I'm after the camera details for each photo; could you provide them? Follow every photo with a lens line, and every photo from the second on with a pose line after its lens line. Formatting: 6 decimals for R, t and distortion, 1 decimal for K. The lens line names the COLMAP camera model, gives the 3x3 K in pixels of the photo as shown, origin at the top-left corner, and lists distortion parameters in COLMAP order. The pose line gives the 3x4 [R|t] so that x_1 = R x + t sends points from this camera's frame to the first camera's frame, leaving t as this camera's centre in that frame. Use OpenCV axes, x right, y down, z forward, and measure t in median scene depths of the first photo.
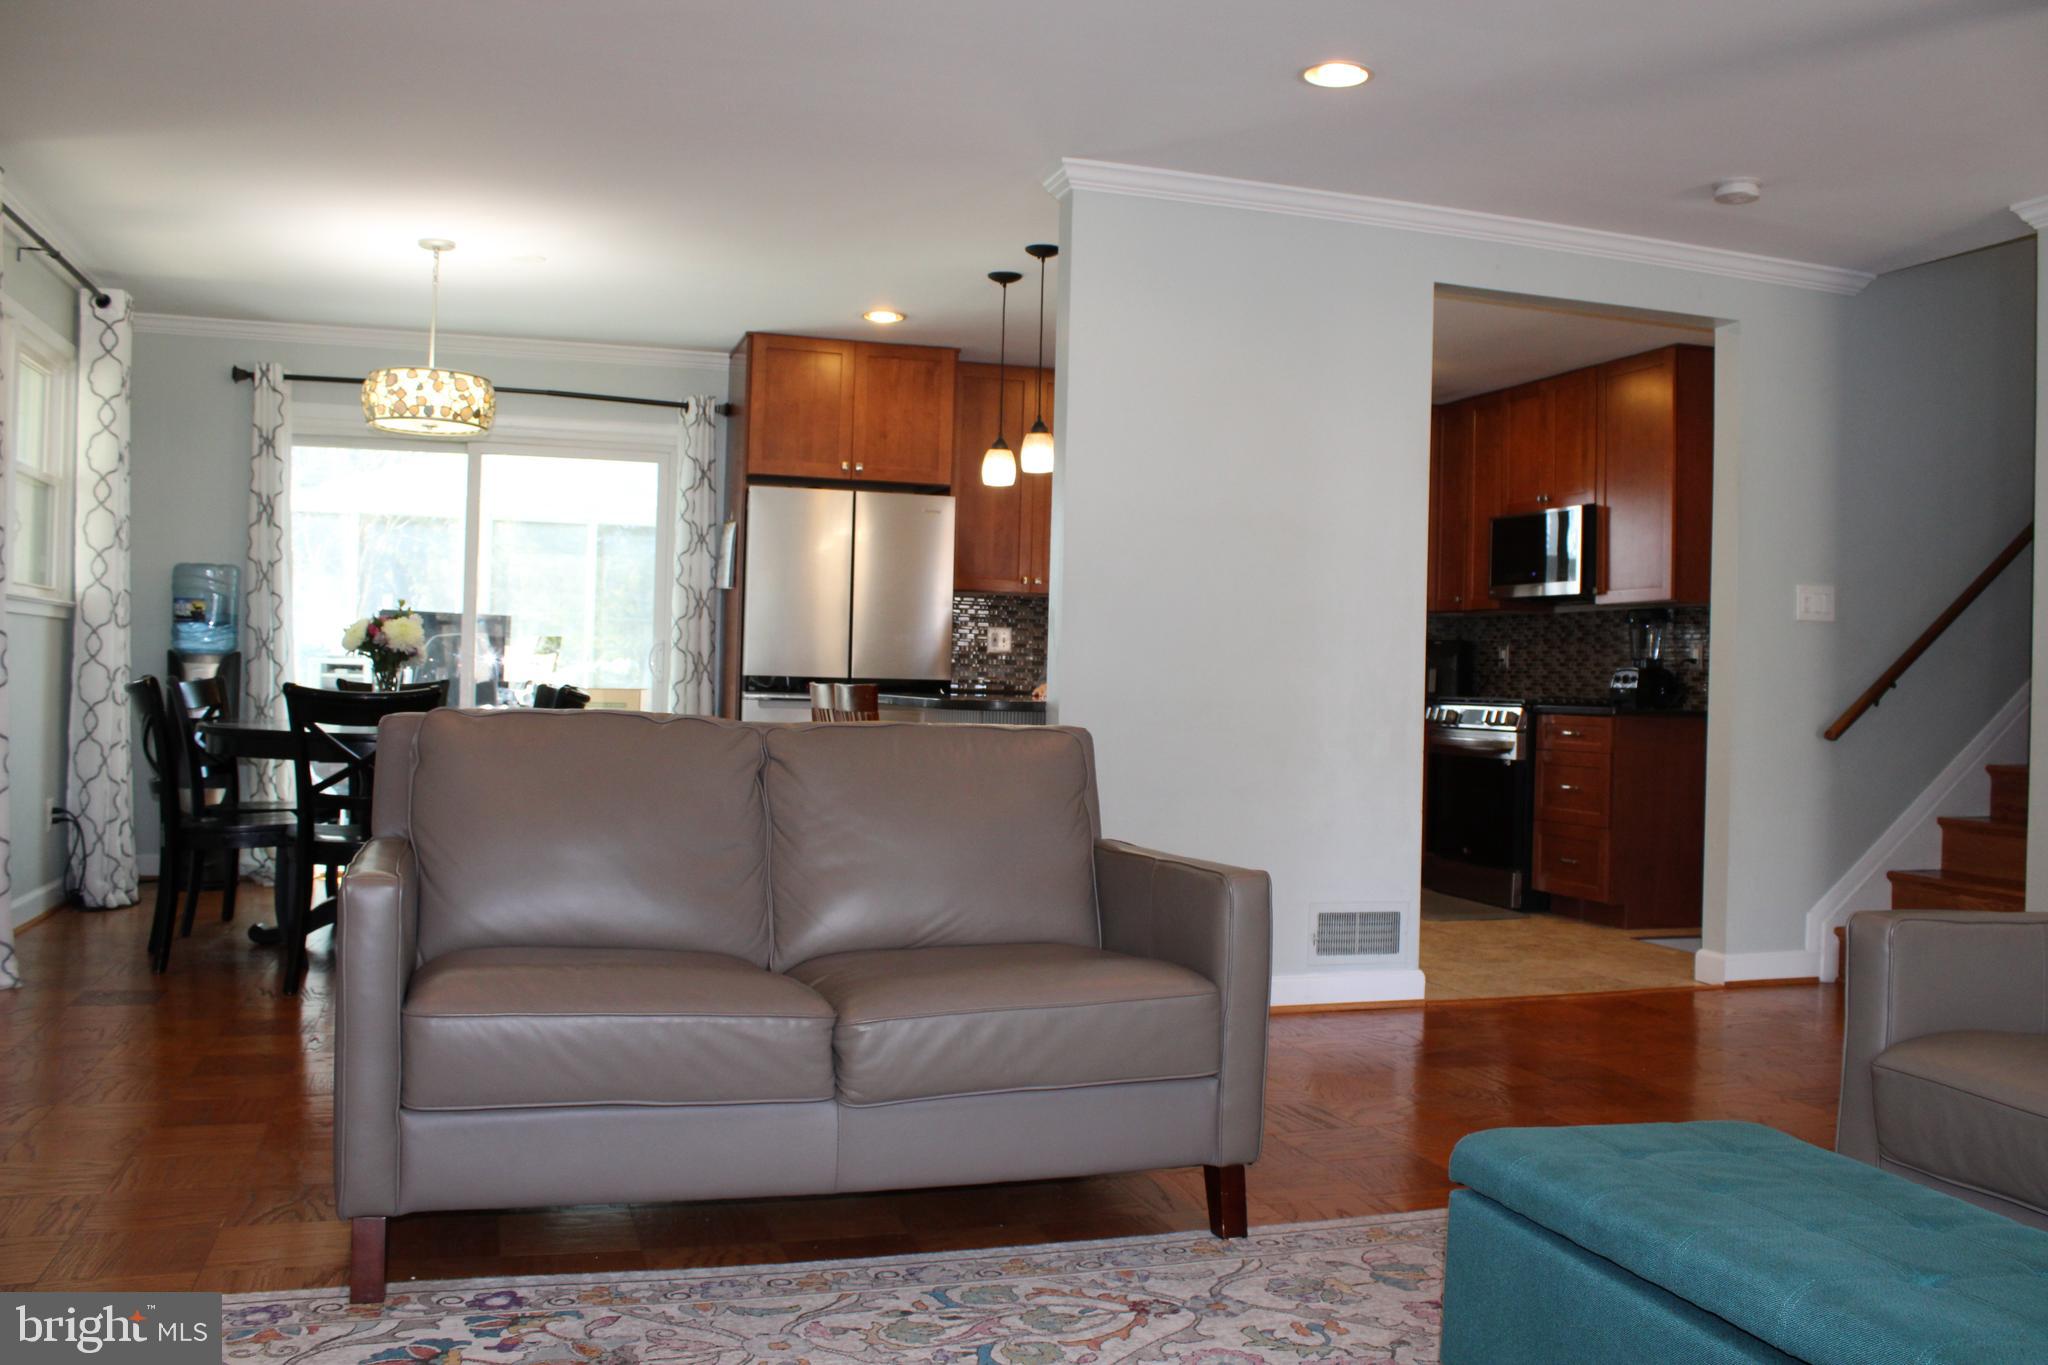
lens RADIAL K [[1704.5, 0, 1053.7], [0, 1704.5, 677.3], [0, 0, 1]] dist [-0.157652, 0.148226]
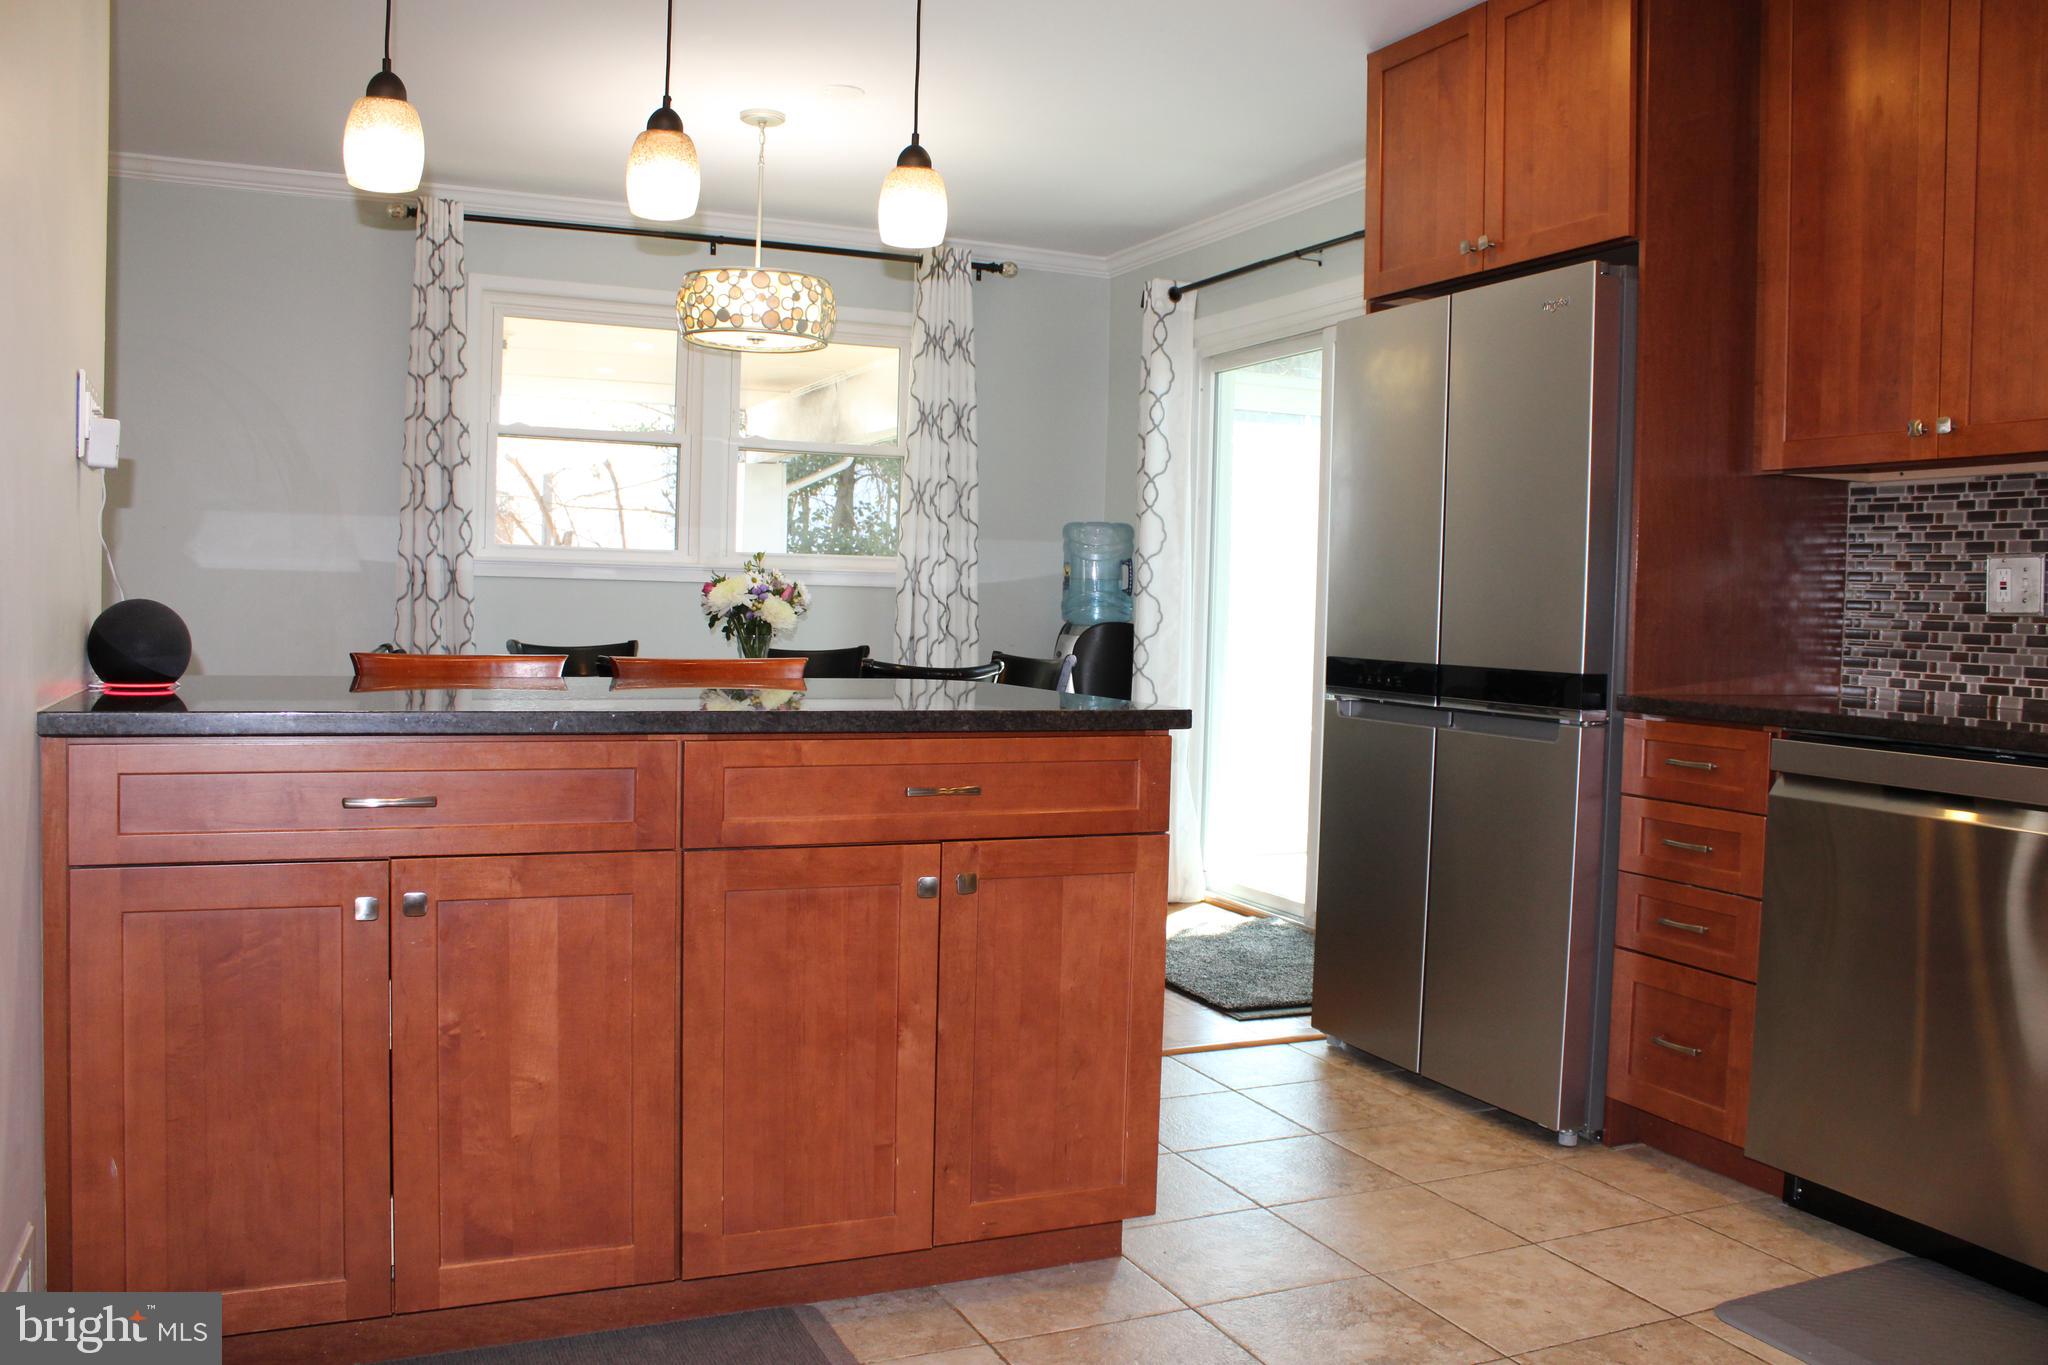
lens RADIAL K [[1704.5, 0, 1053.7], [0, 1704.5, 677.3], [0, 0, 1]] dist [-0.157652, 0.148226]
pose [[0.116760, 0.018001, -0.992997, 0.478618], [-0.023631, 0.999603, 0.015342, -0.000526], [0.992879, 0.021675, 0.117139, 1.071320]]
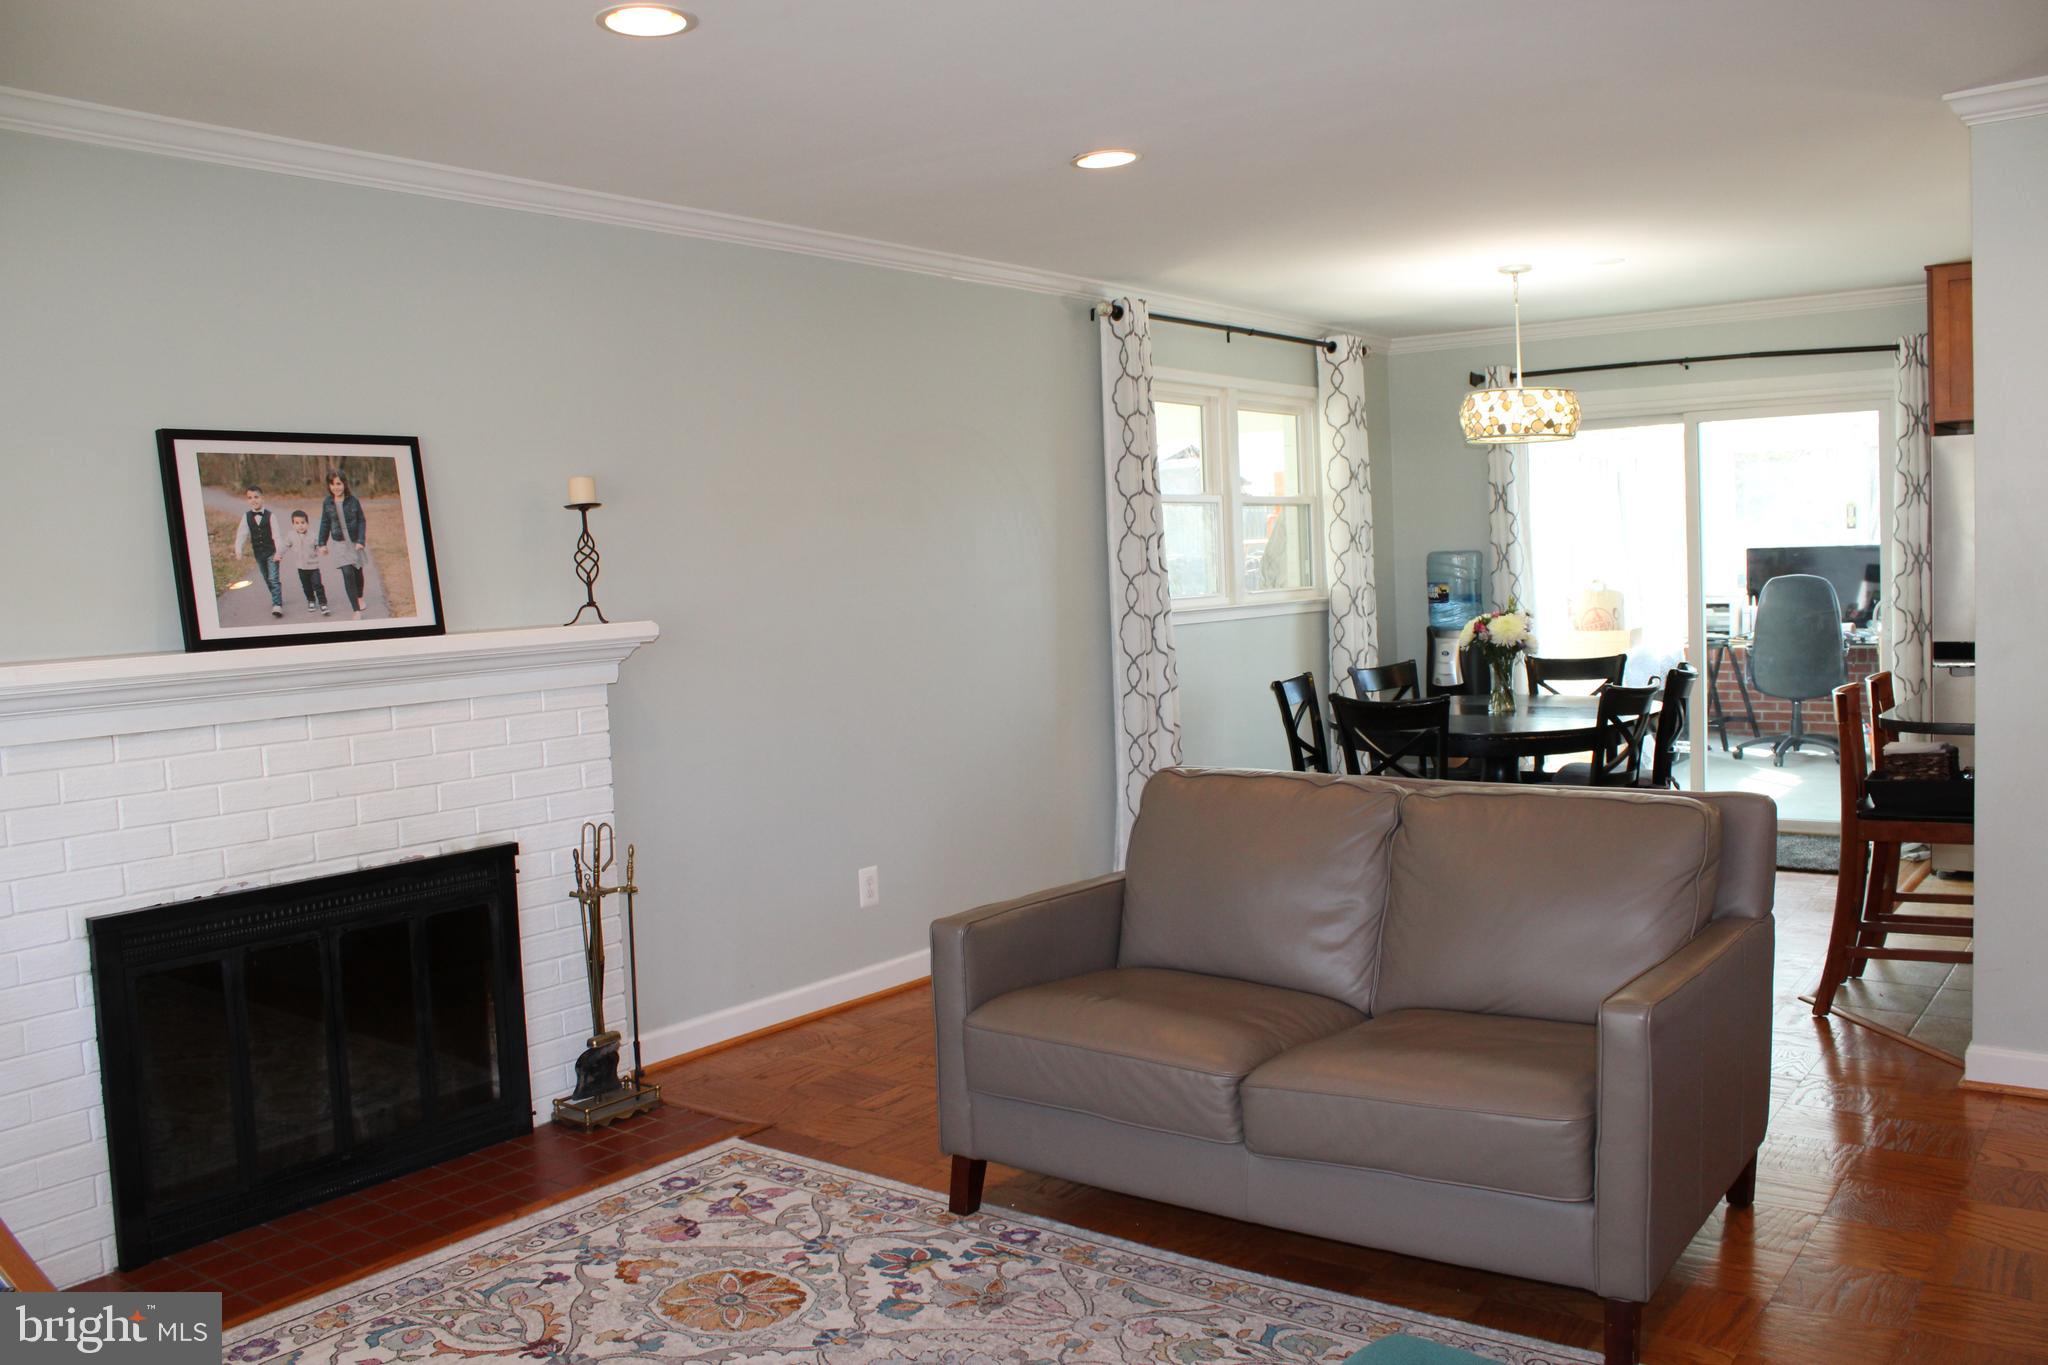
lens RADIAL K [[1704.5, 0, 1053.7], [0, 1704.5, 677.3], [0, 0, 1]] dist [-0.157652, 0.148226]
pose [[0.582345, 0.009415, -0.812887, 0.347169], [0.051940, 0.997459, 0.048762, -0.065168], [0.811281, -0.070618, 0.580376, 0.107044]]
